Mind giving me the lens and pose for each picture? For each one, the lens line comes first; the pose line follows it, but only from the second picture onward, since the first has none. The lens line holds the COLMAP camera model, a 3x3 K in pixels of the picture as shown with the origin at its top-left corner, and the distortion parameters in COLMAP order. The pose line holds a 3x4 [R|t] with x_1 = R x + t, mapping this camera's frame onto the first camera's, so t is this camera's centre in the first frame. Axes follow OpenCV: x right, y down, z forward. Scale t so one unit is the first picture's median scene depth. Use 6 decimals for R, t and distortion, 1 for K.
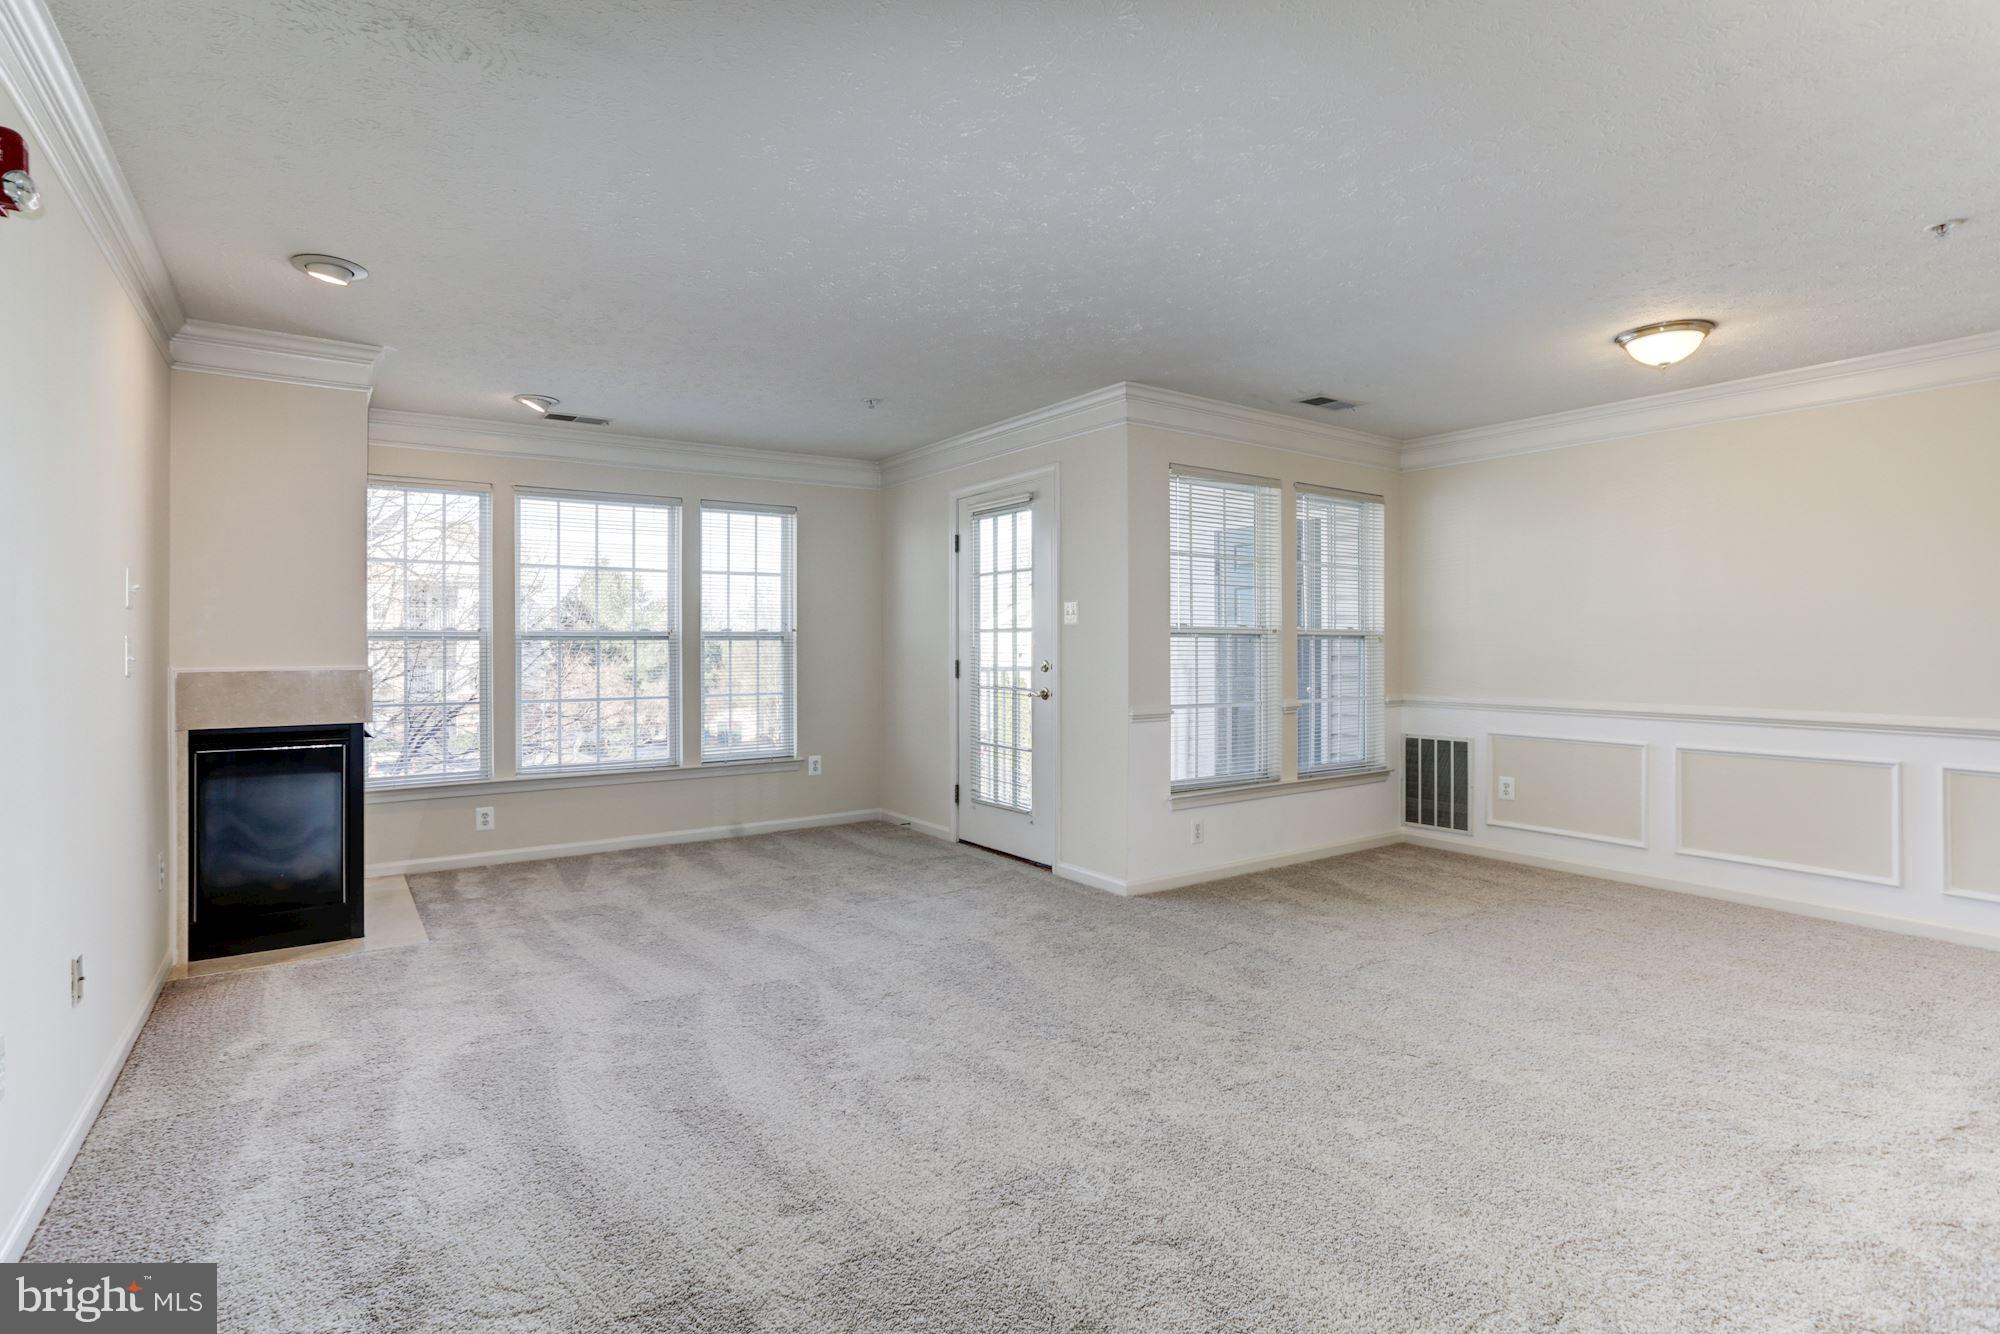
lens RADIAL K [[956.5, 0, 1004.0], [0, 956.5, 639.9], [0, 0, 1]] dist [-0.050543, 0.029709]
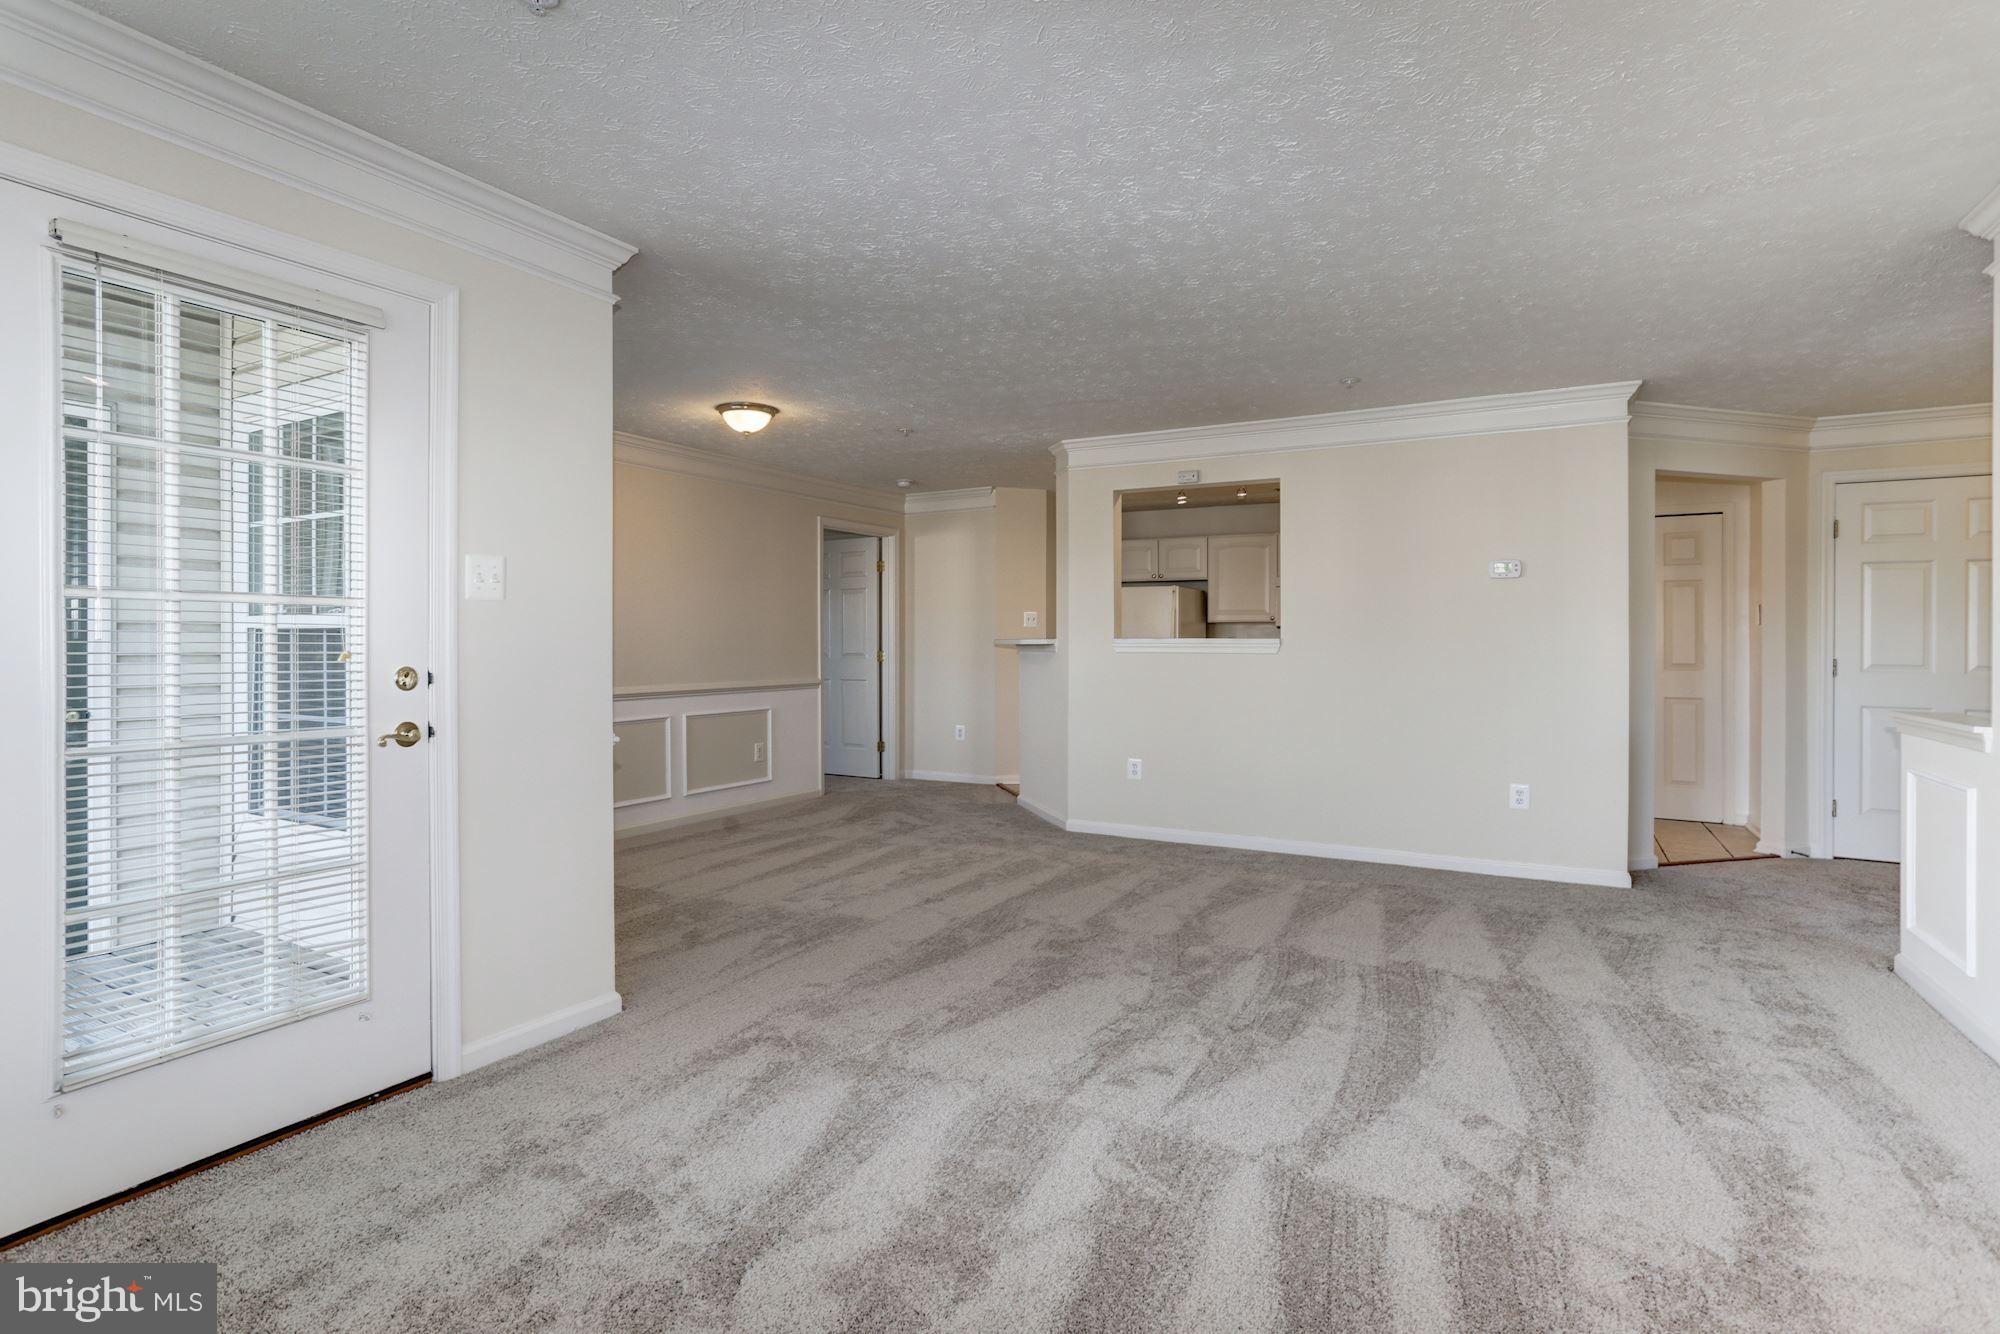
lens RADIAL K [[990.2, 0, 967.3], [0, 990.2, 647.1], [0, 0, 1]] dist [-0.071878, 0.060077]
pose [[-0.408349, -0.004438, 0.912815, -0.483015], [-0.003401, 0.999989, 0.003341, 0.009820], [-0.912820, -0.001740, -0.408359, 0.863389]]
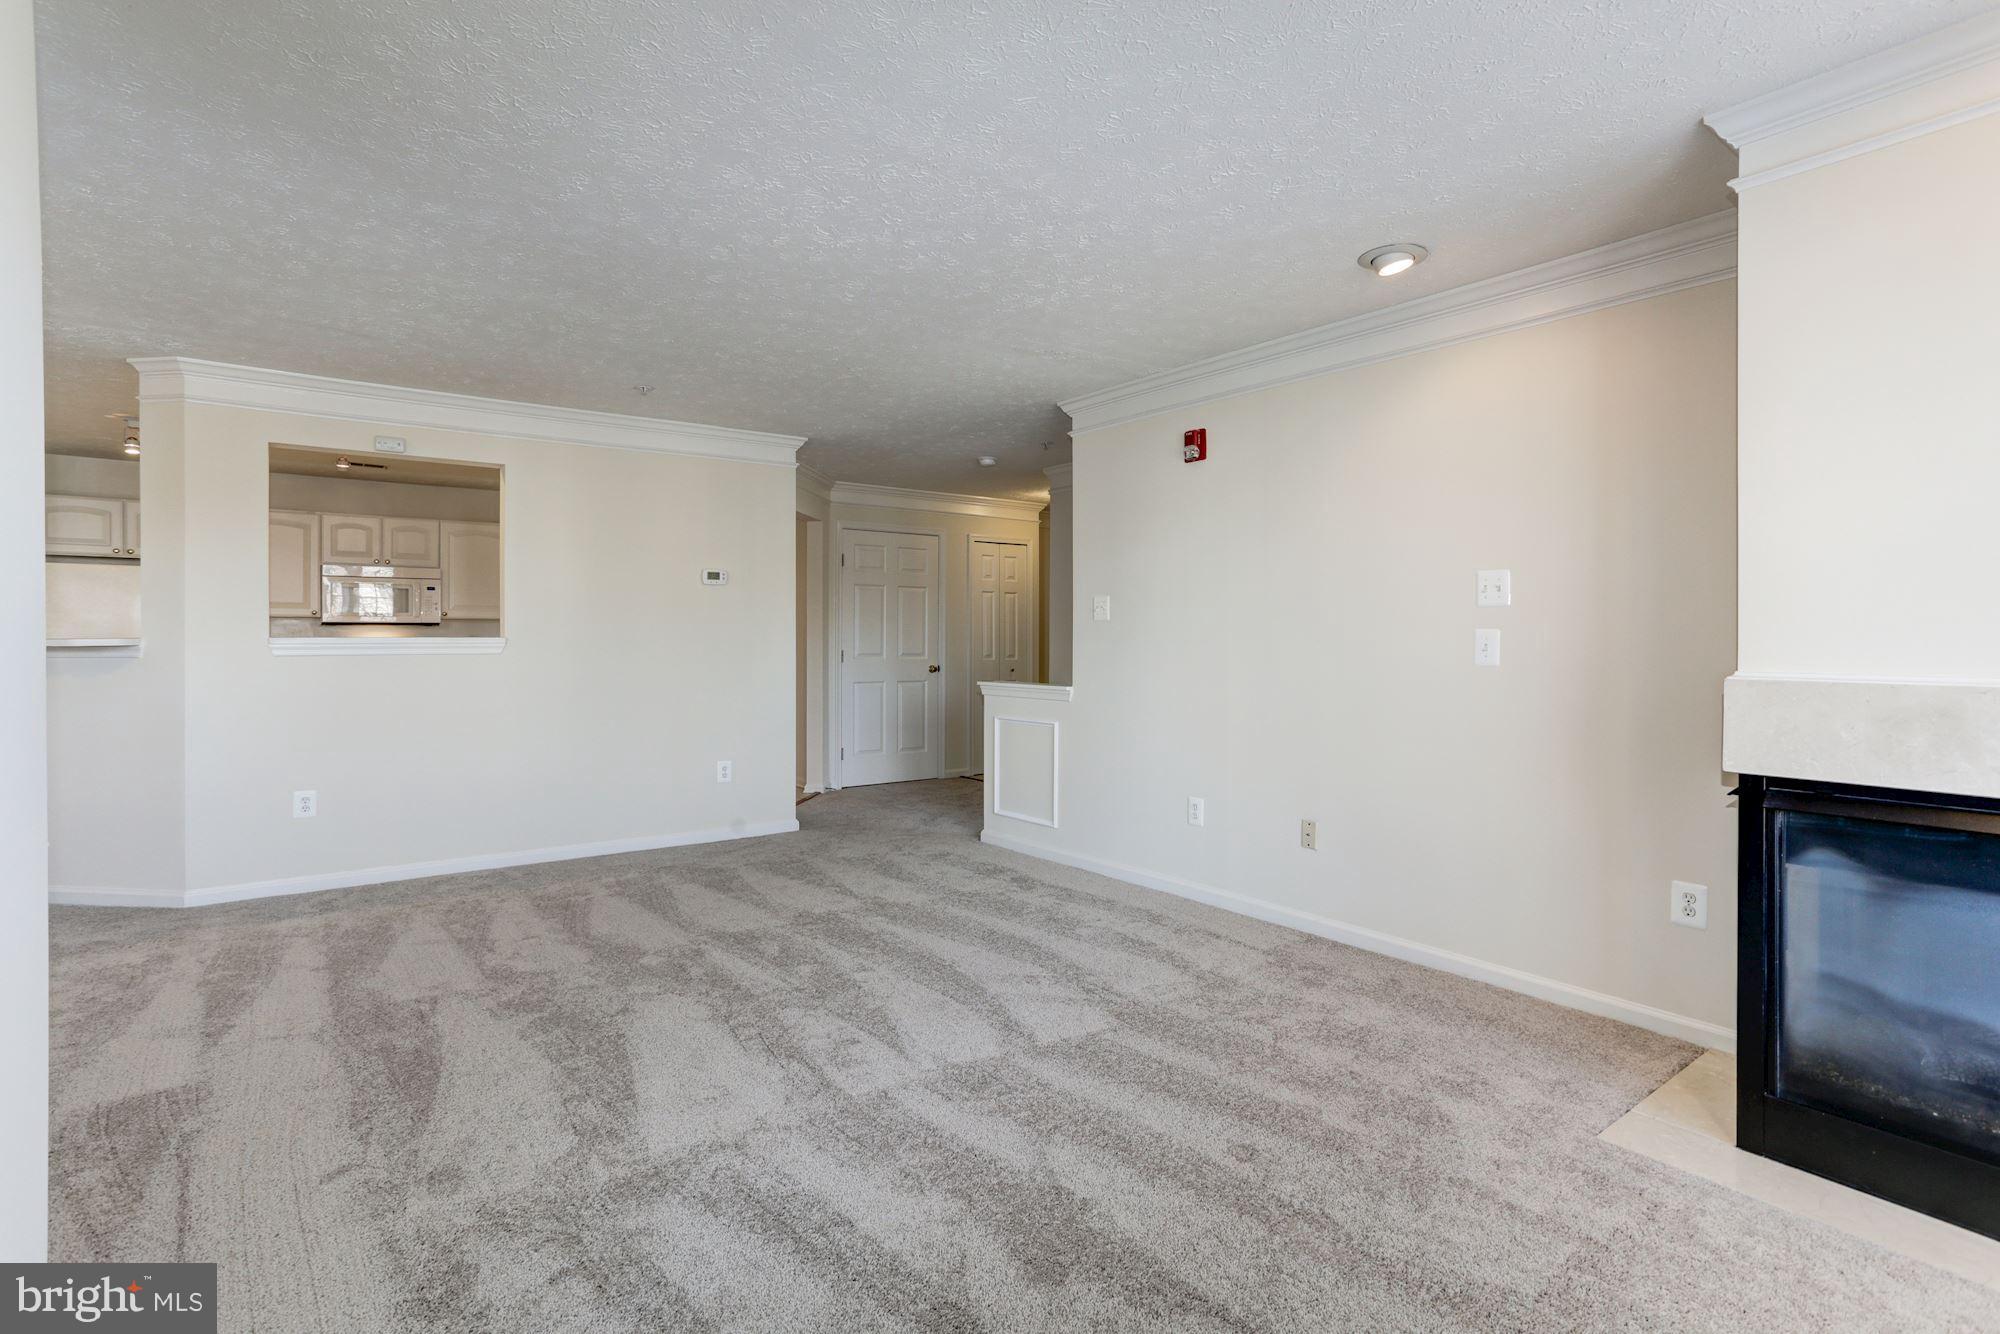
lens RADIAL K [[978.7, 0, 997.4], [0, 978.7, 649.7], [0, 0, 1]] dist [-0.019861, 0.016089]
pose [[-0.999983, 0.003841, -0.004413, -0.165483], [0.003798, 0.999945, 0.009760, 0.008063], [0.004450, 0.009743, -0.999943, 1.086953]]
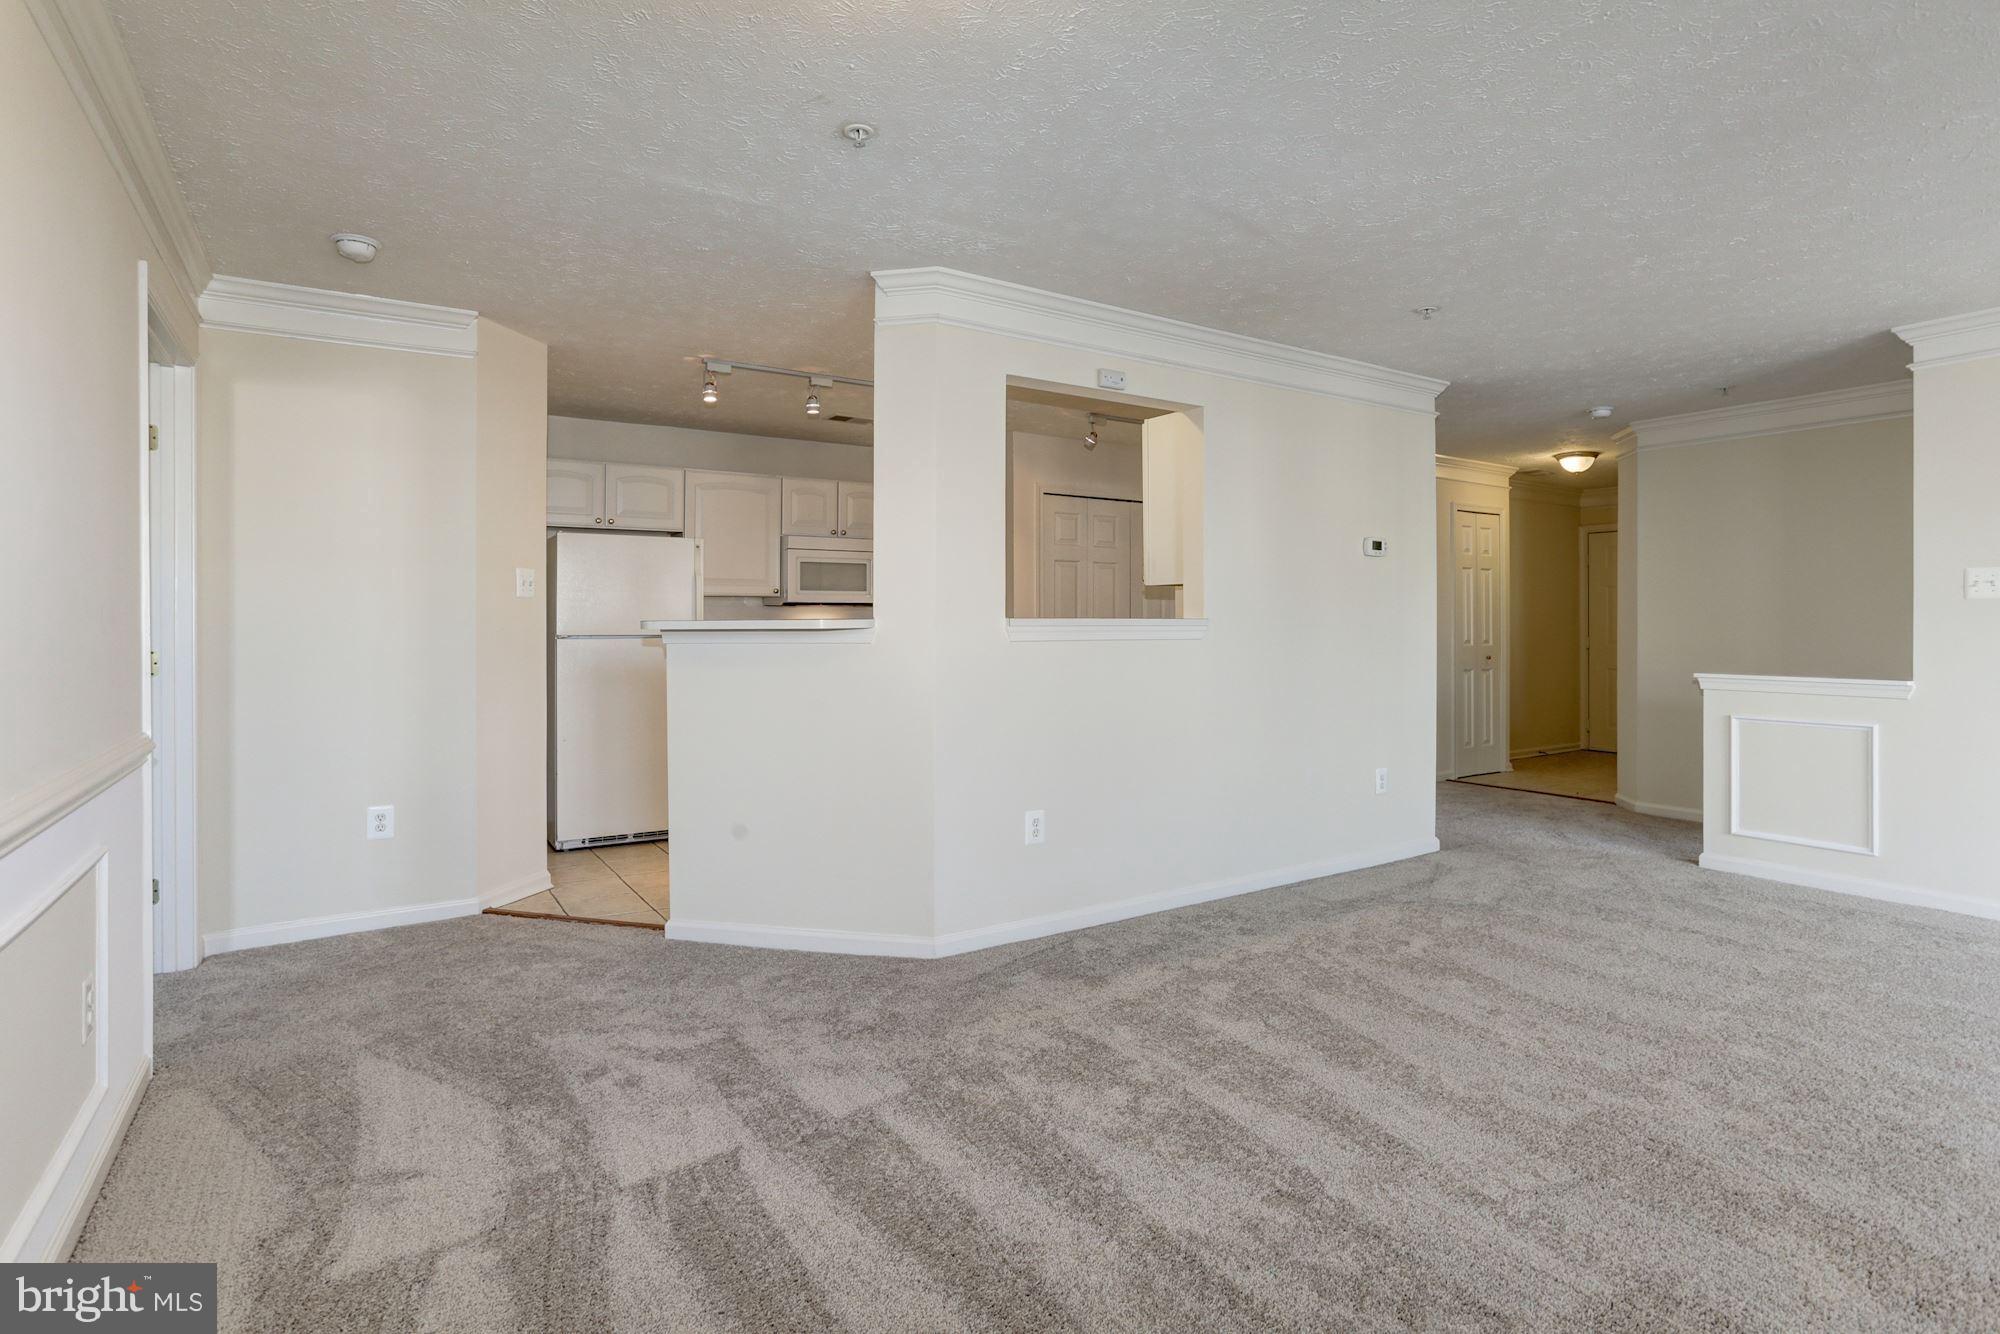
lens RADIAL K [[1004.3, 0, 1001.7], [0, 1004.3, 634.5], [0, 0, 1]] dist [-0.055418, 0.034536]
pose [[-0.999162, 0.003444, 0.040797, 0.410998], [0.003879, 0.999936, 0.010593, 0.006101], [-0.040758, 0.010742, -0.999111, 0.940230]]
